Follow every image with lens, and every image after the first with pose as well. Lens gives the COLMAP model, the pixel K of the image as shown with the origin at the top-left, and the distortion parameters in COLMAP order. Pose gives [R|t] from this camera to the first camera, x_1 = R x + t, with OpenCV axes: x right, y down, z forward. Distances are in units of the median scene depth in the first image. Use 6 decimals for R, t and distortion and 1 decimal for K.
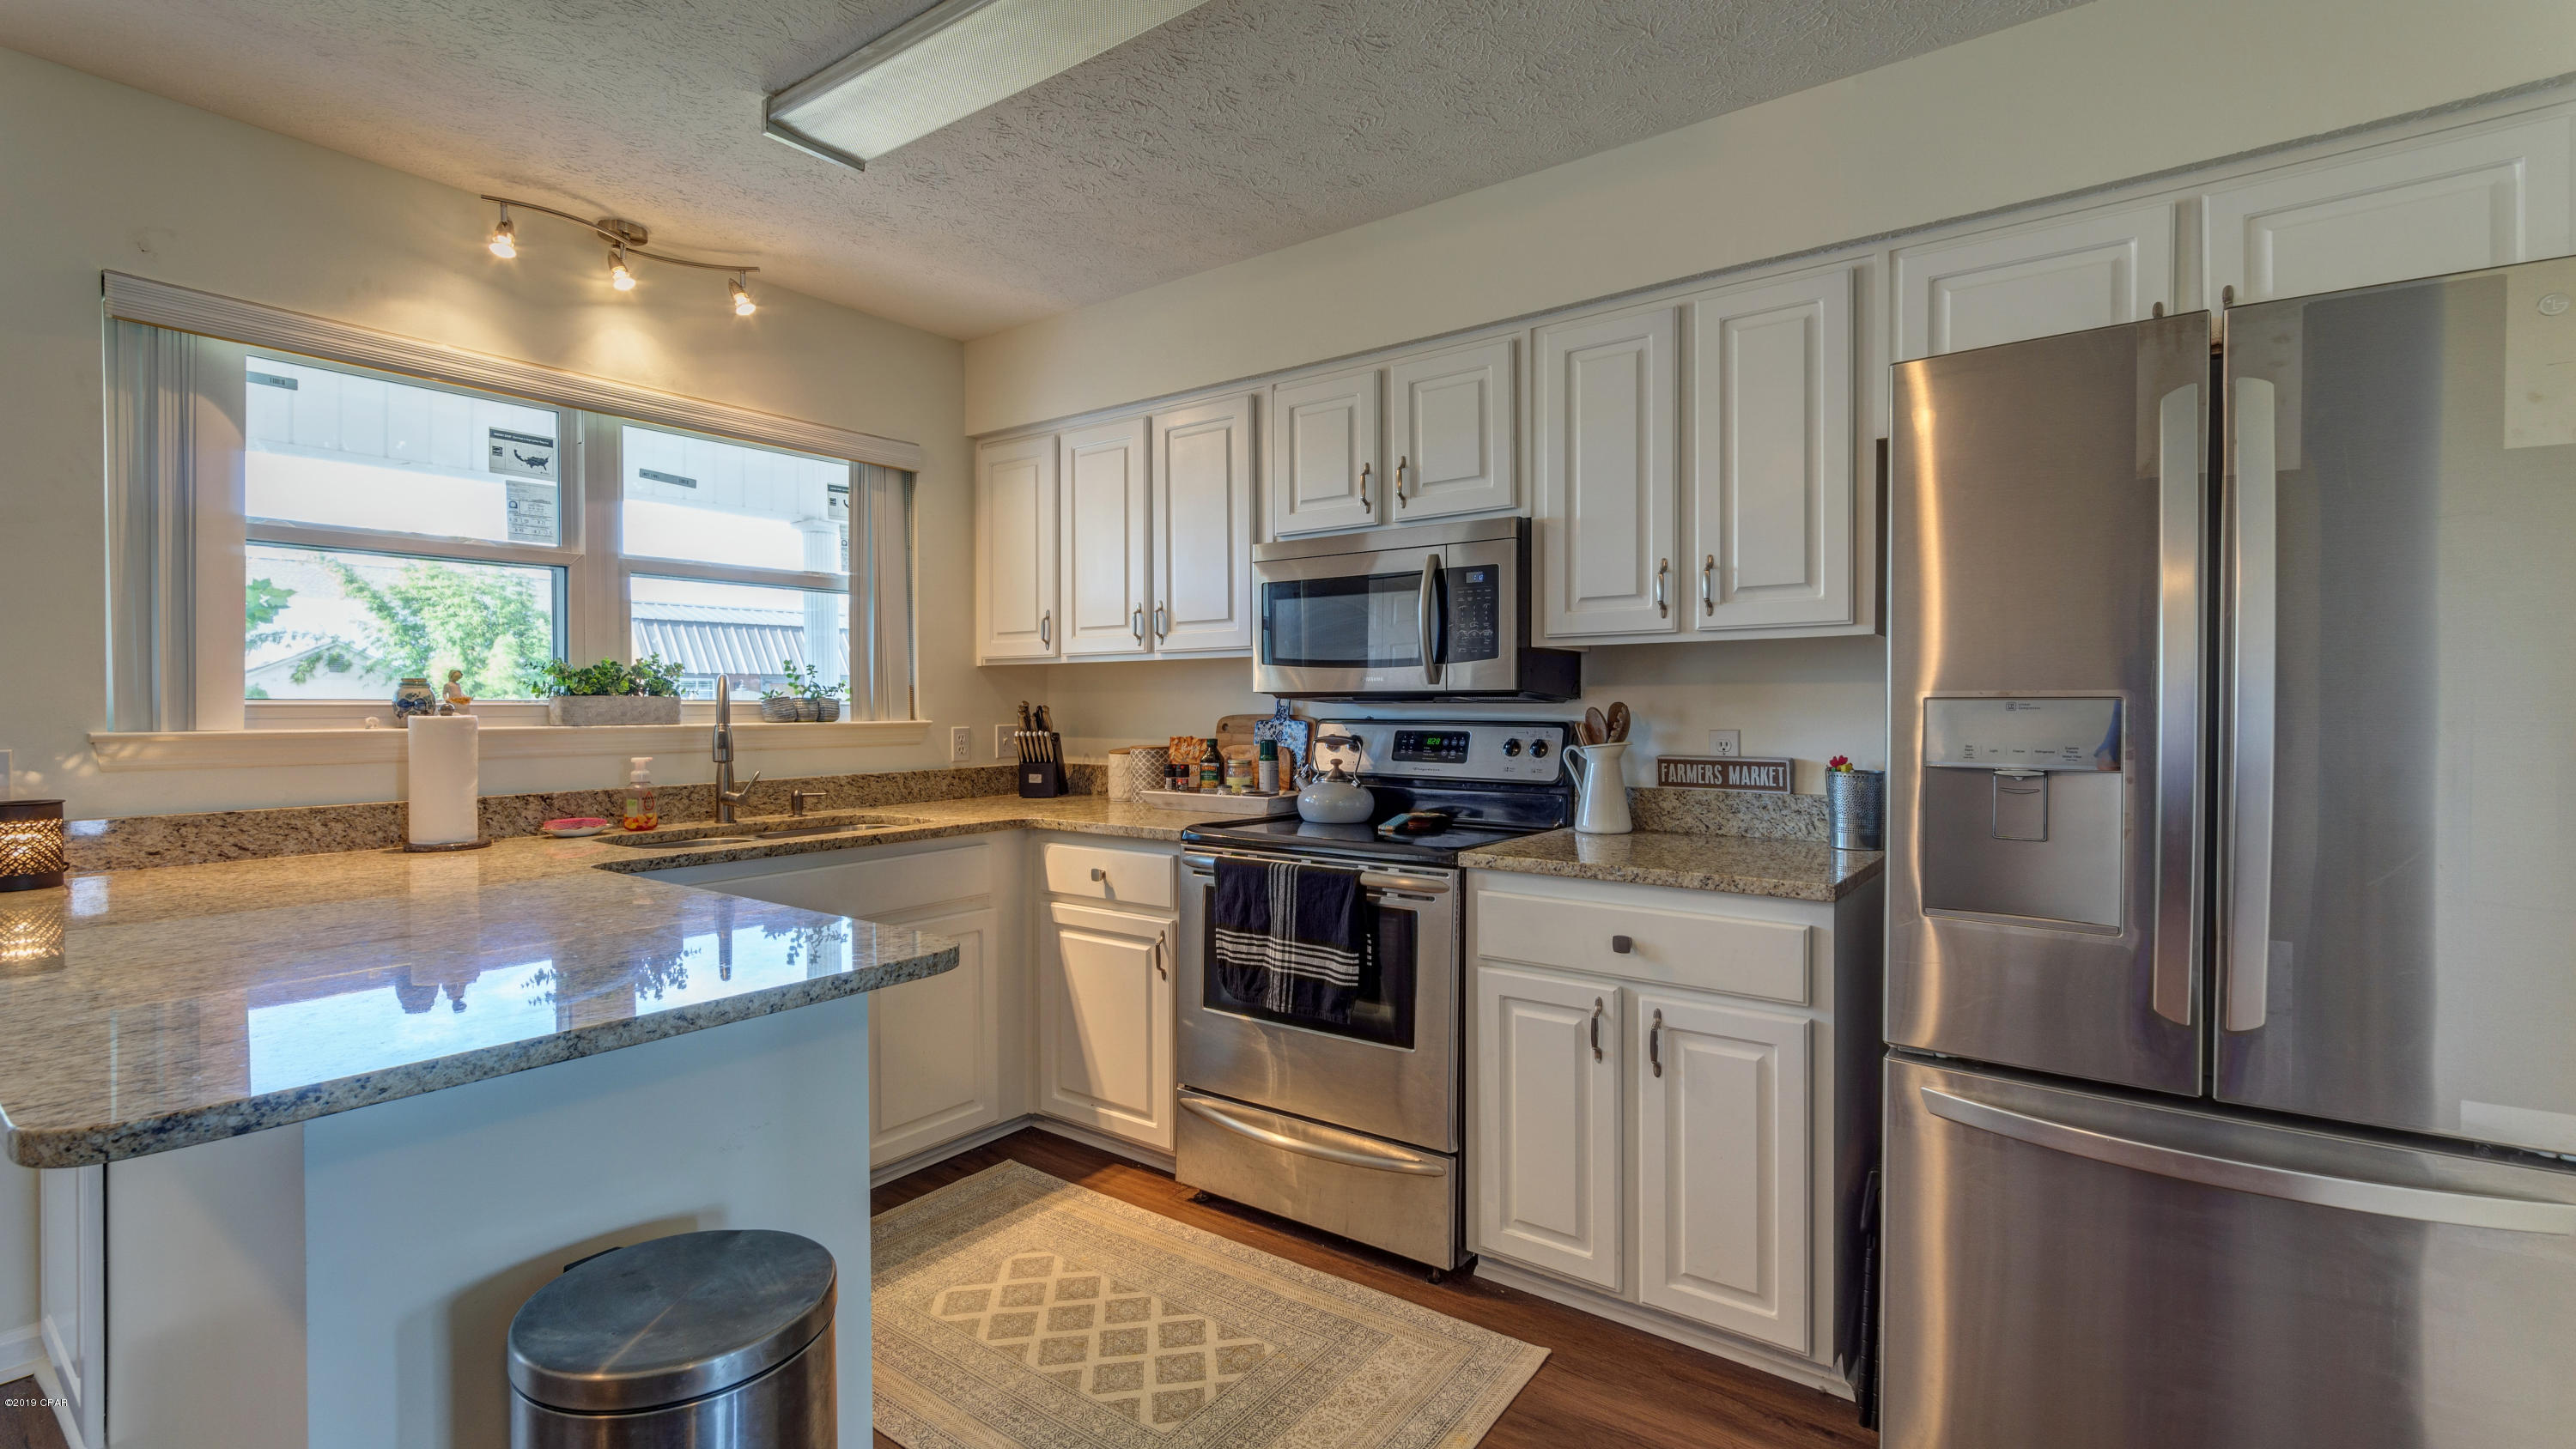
lens RADIAL K [[1123.4, 0, 1285.1], [0, 1123.4, 718.3], [0, 0, 1]] dist [-0.001124, -0.000298]
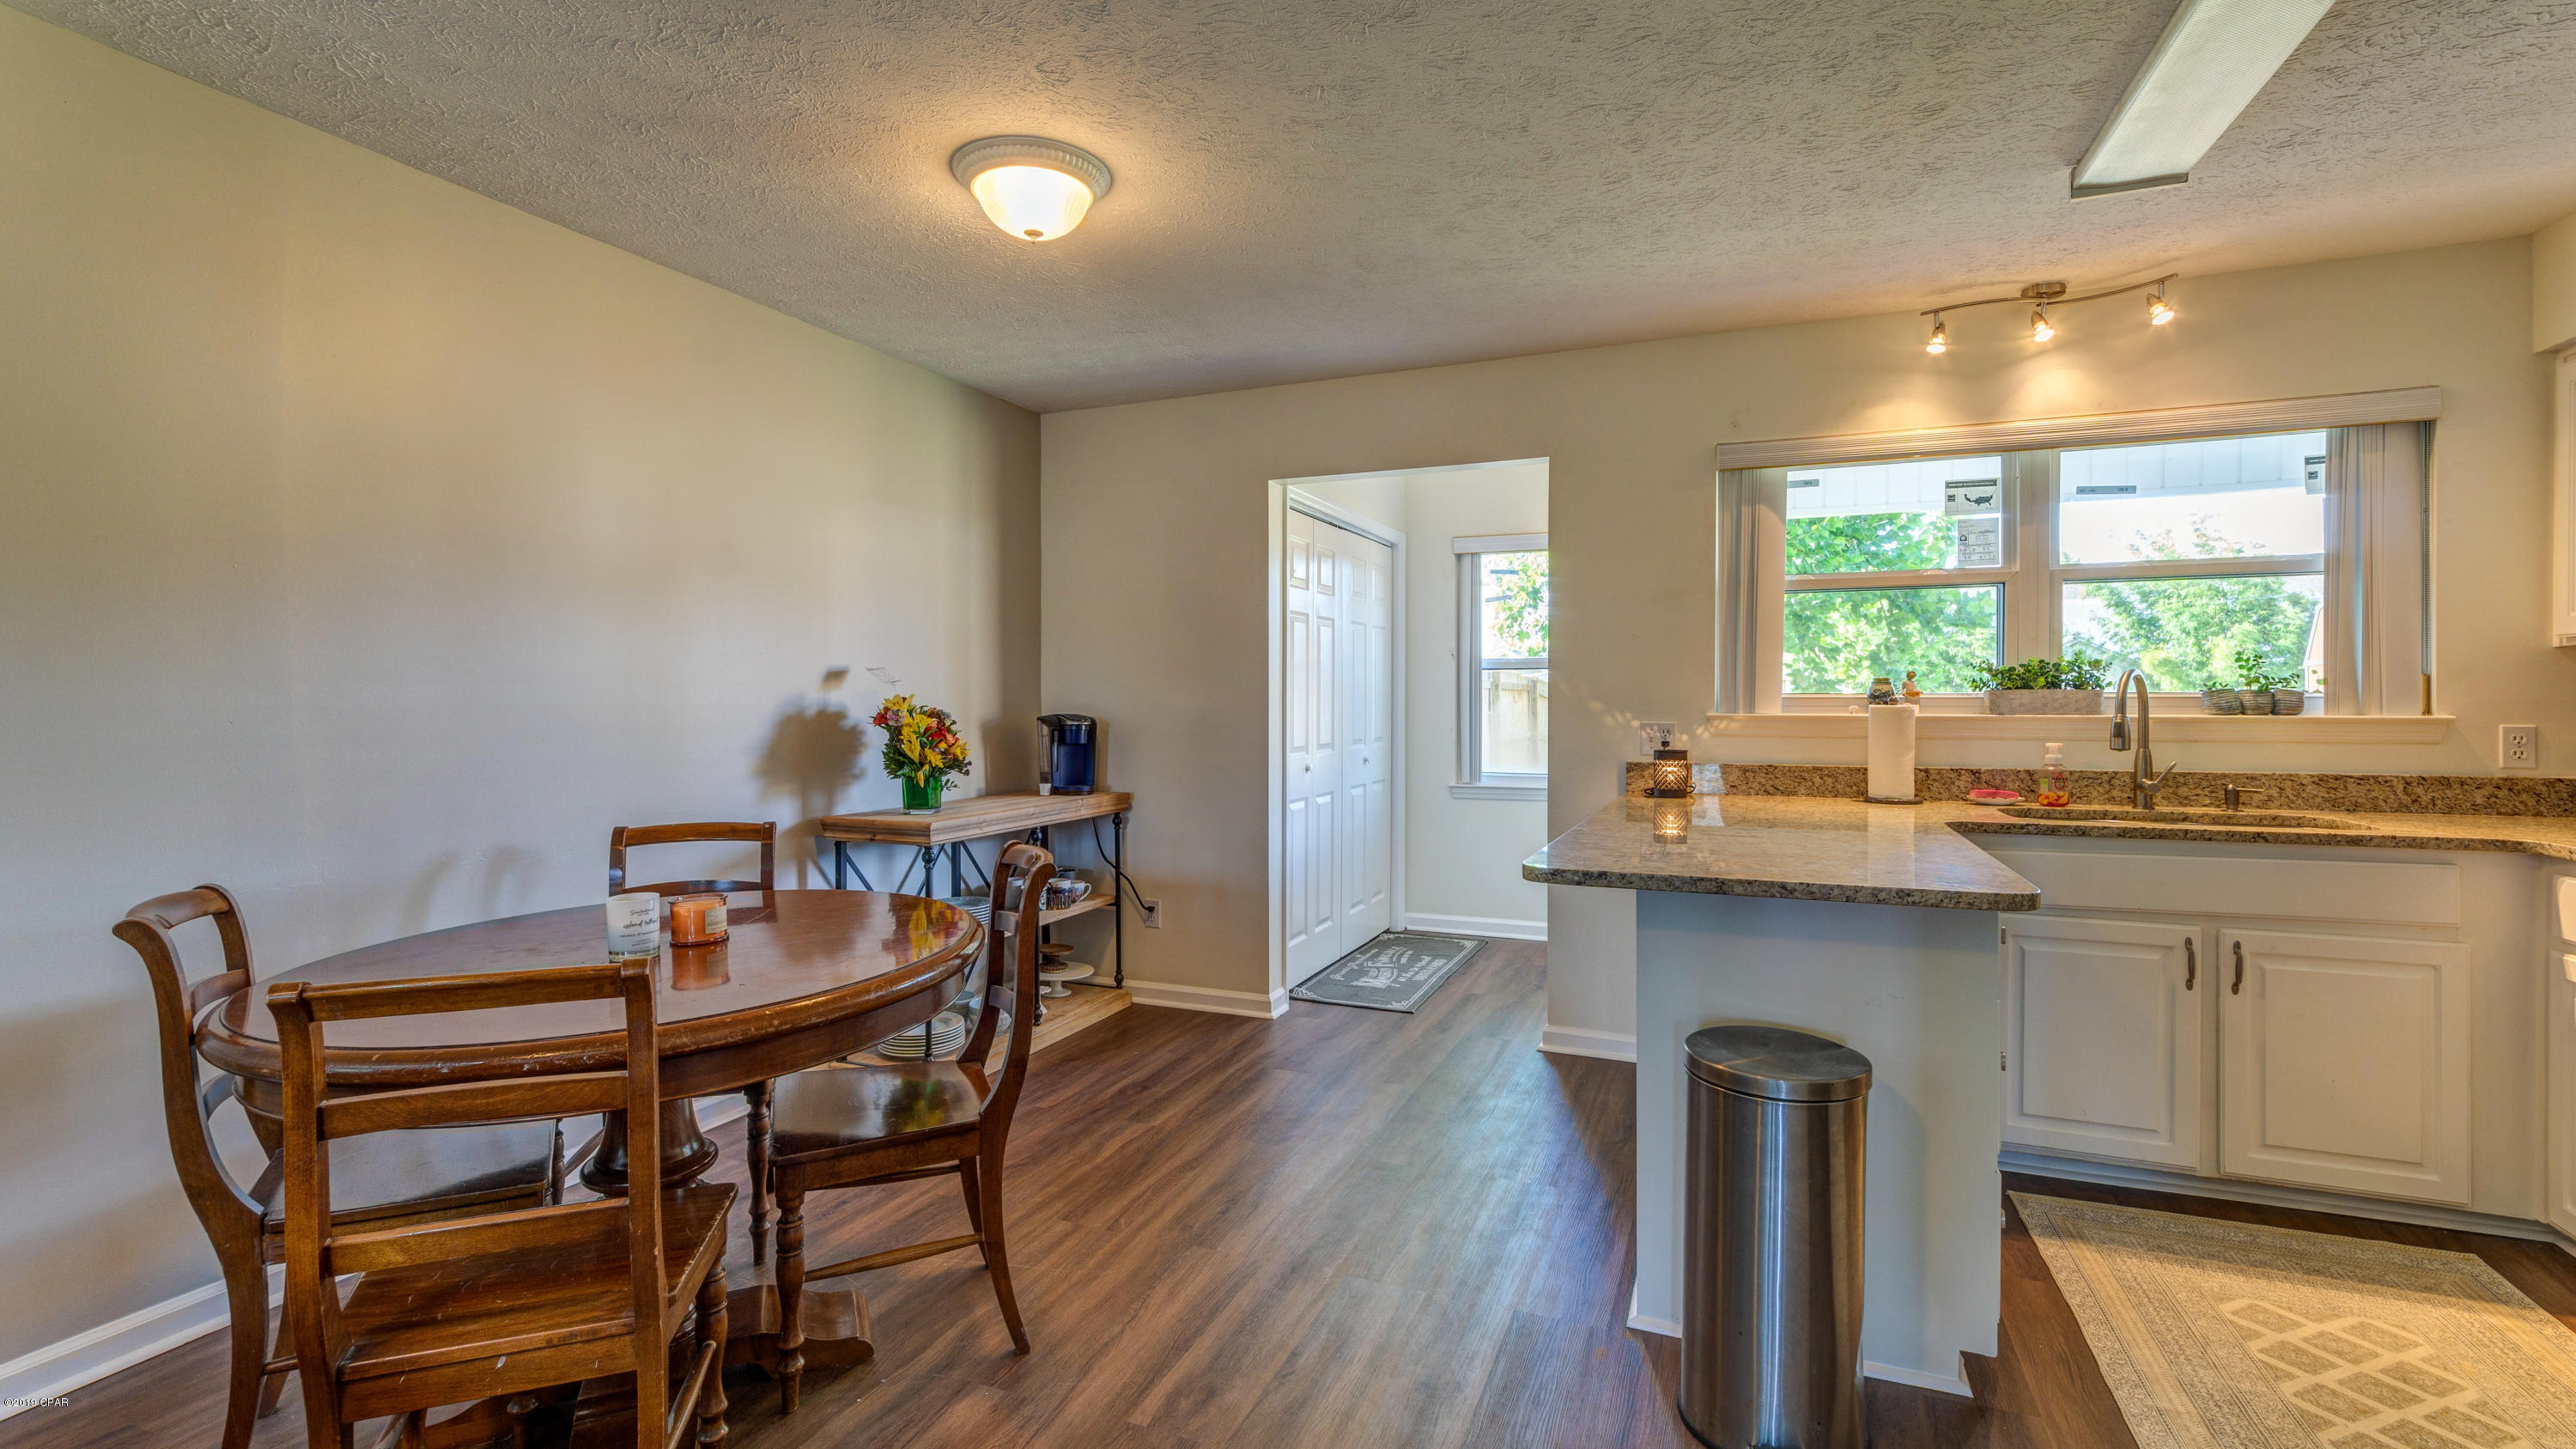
lens RADIAL K [[1147.9, 0, 1279.6], [0, 1147.9, 706.9], [0, 0, 1]] dist [-0.000860, 0.000523]
pose [[0.236940, 0.008130, -0.971490, 0.391618], [-0.011338, 0.999920, 0.005603, 0.000351], [0.971458, 0.009688, 0.237014, -0.049433]]
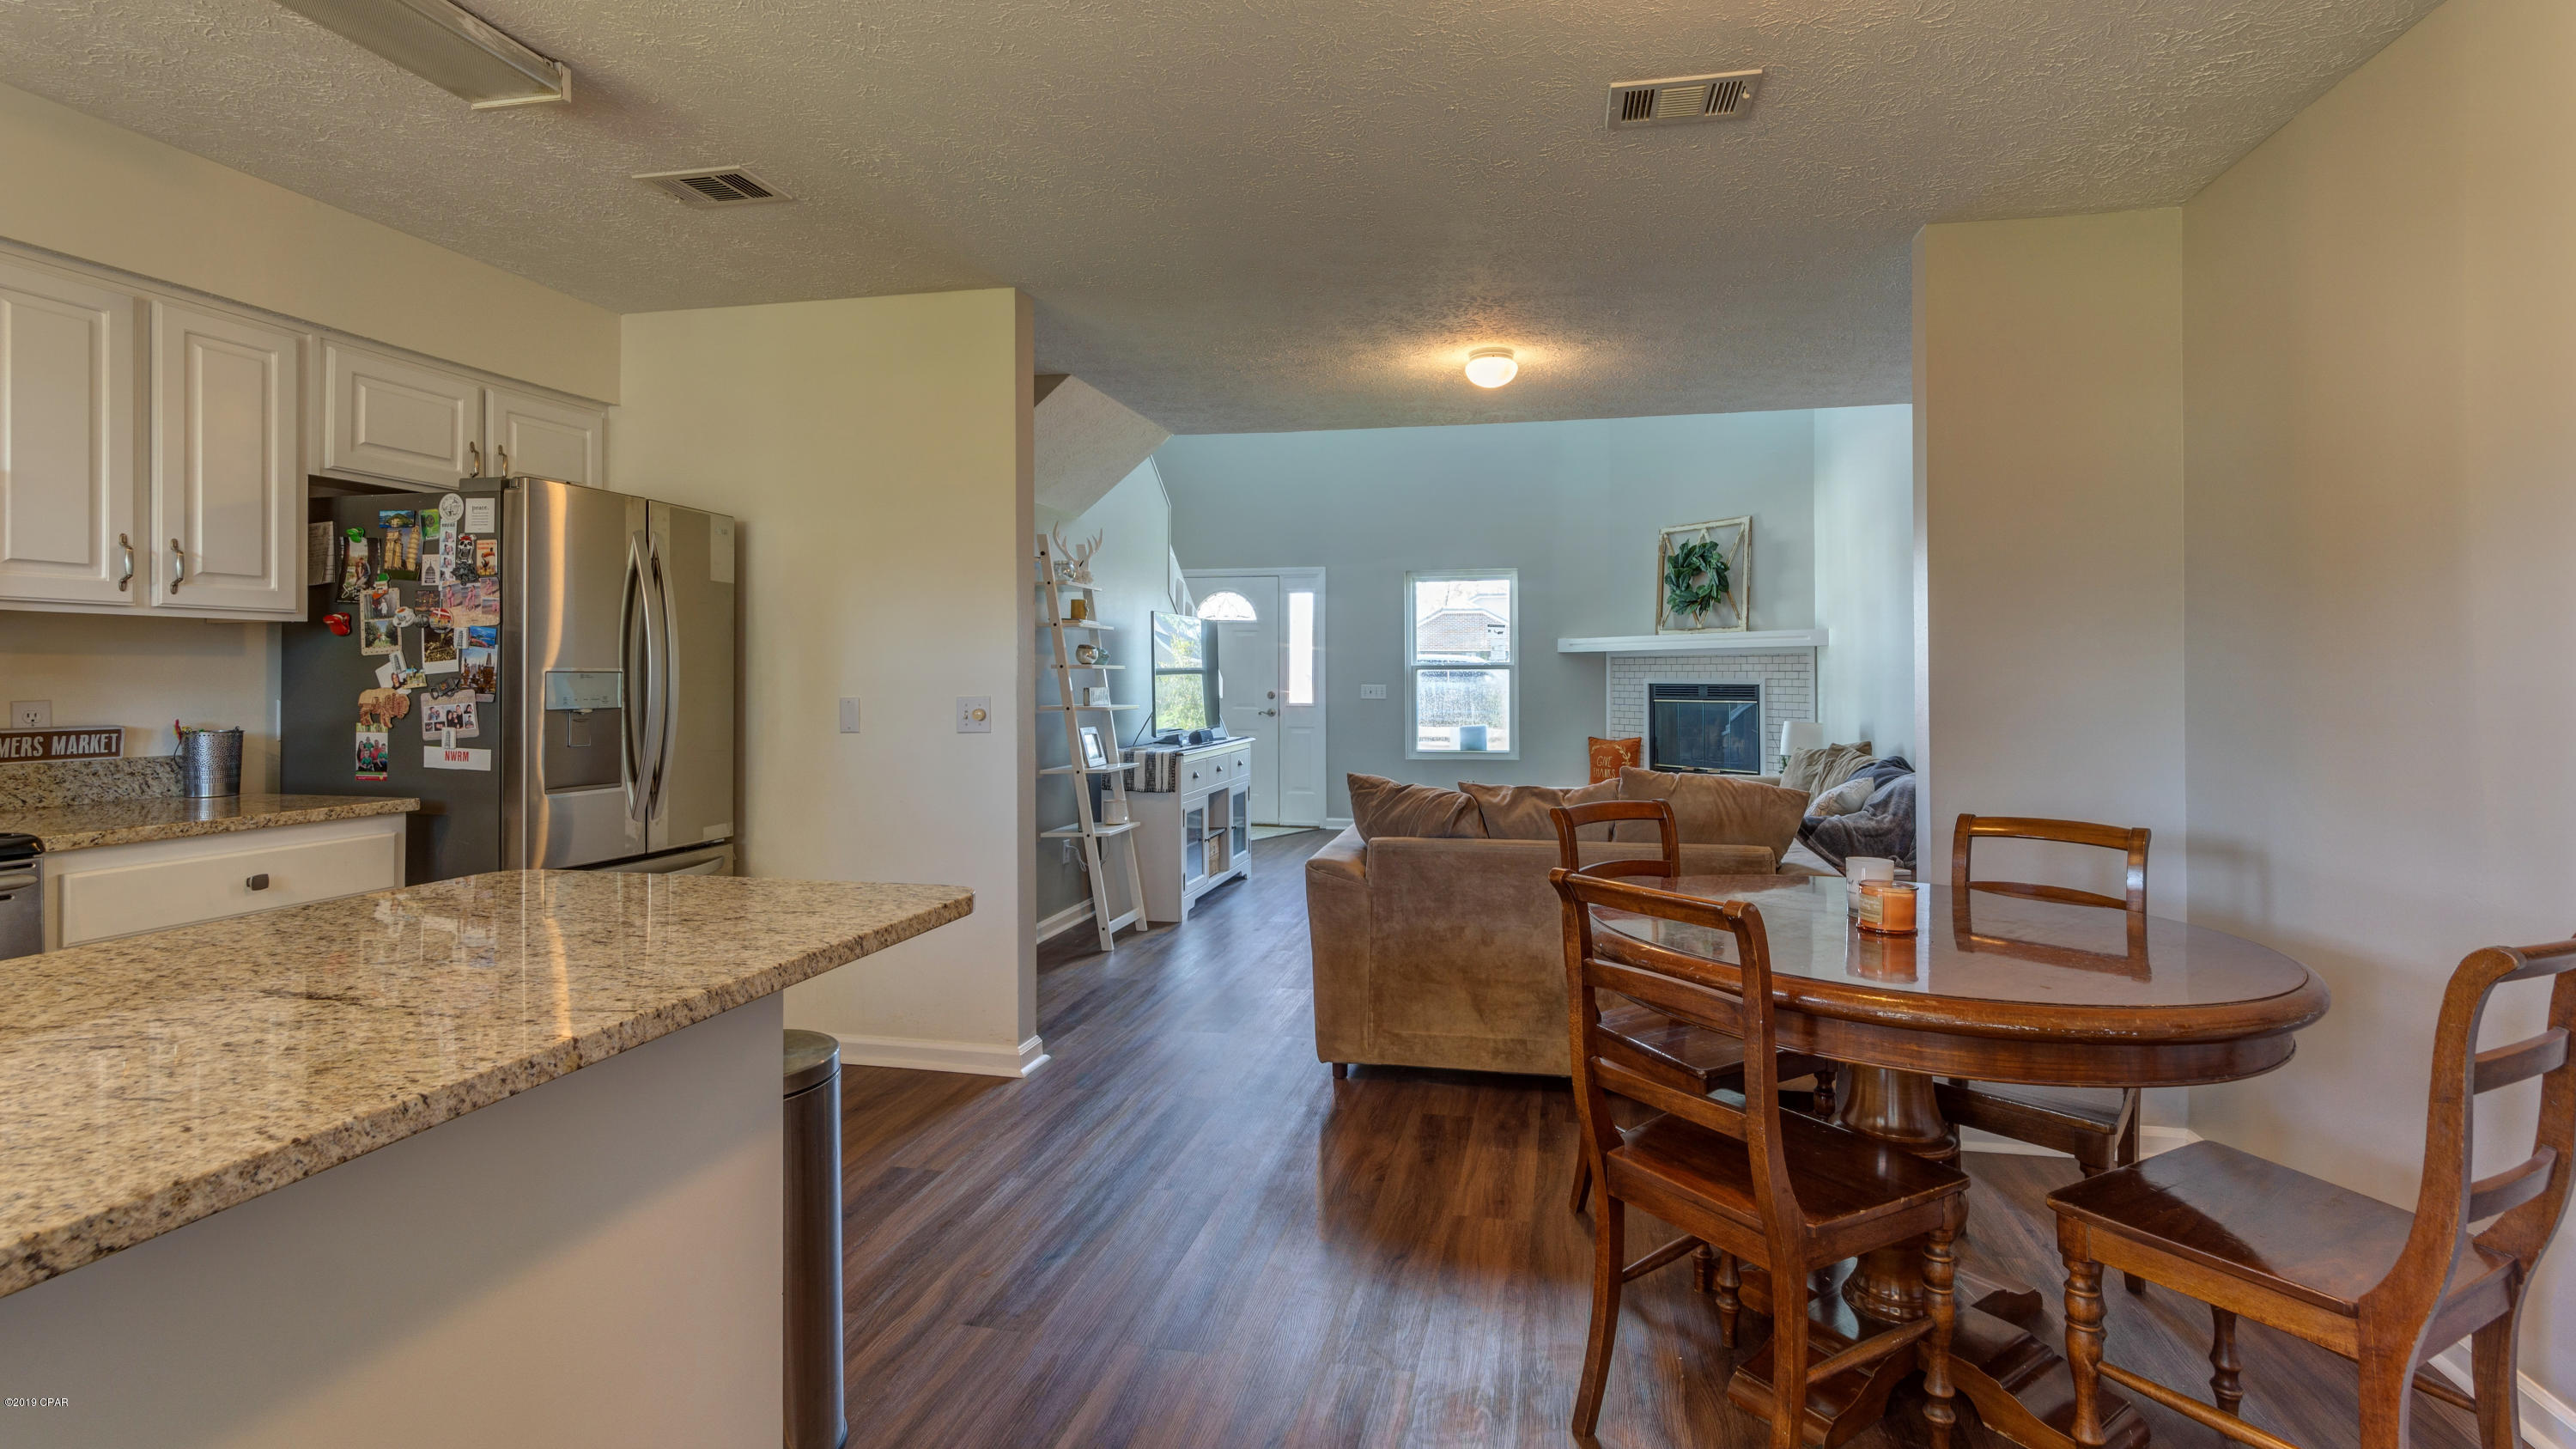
lens RADIAL K [[1150.1, 0, 1352.2], [0, 1150.1, 660.8], [0, 0, 1]] dist [-0.001129, -0.000355]
pose [[-0.435060, 0.013506, 0.900300, -0.975519], [0.010796, 0.999894, -0.009783, -0.002197], [-0.900337, 0.005464, -0.435160, 0.387046]]
